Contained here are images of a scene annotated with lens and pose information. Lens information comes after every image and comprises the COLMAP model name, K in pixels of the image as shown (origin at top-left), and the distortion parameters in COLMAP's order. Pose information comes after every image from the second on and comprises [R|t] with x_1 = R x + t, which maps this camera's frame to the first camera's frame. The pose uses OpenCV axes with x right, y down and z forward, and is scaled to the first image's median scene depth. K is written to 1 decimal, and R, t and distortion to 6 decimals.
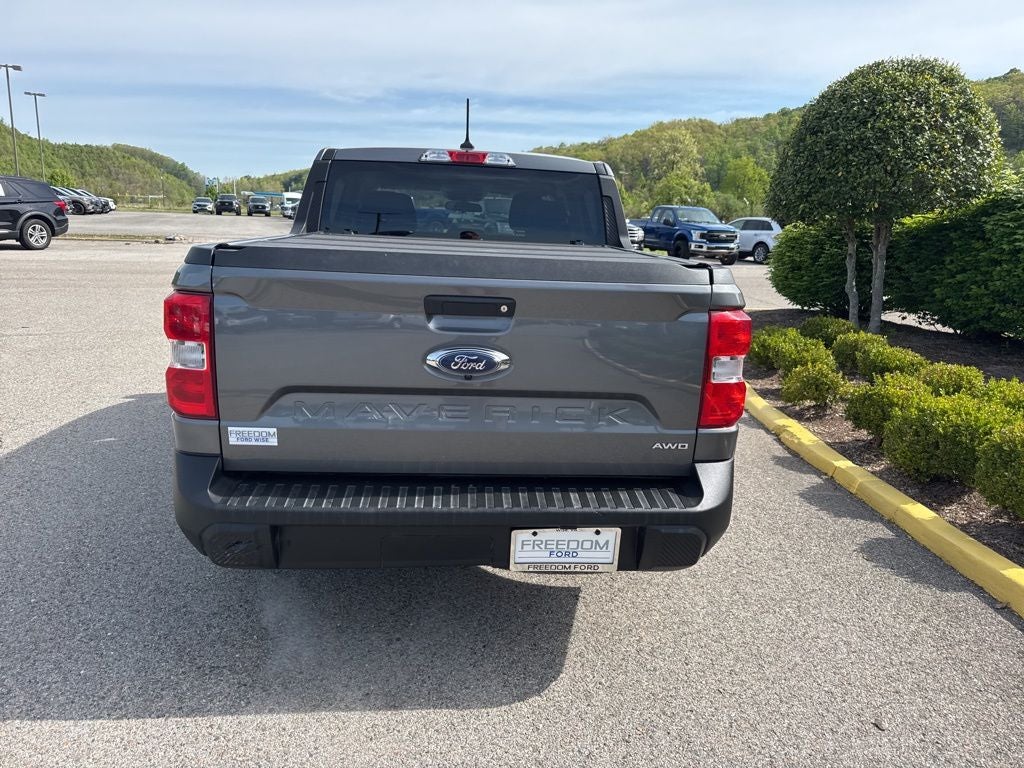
lens RADIAL K [[715.2, 0, 517.3], [0, 715.2, 394.6], [0, 0, 1]] dist [0.062229, -0.102407]
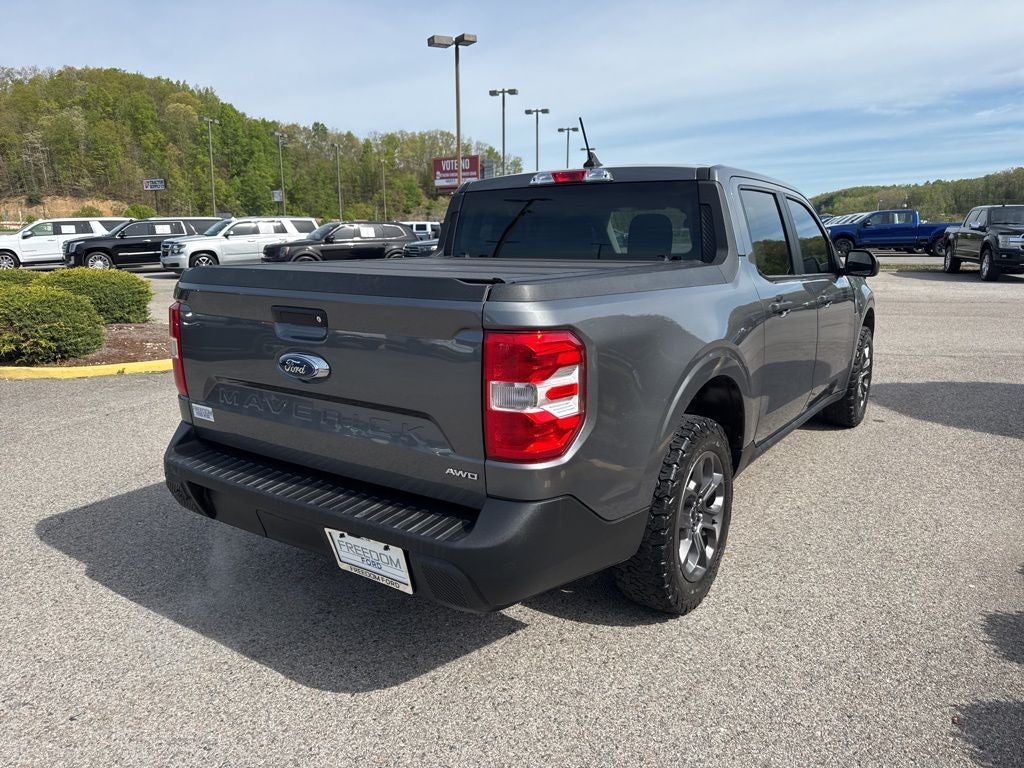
lens RADIAL K [[730.1, 0, 517.2], [0, 730.1, 388.9], [0, 0, 1]] dist [0.003695, -0.008372]
pose [[0.772156, 0.085017, -0.629720, 0.598615], [-0.113026, 0.993582, -0.004450, -0.028825], [0.625301, 0.074611, 0.776809, 0.216124]]
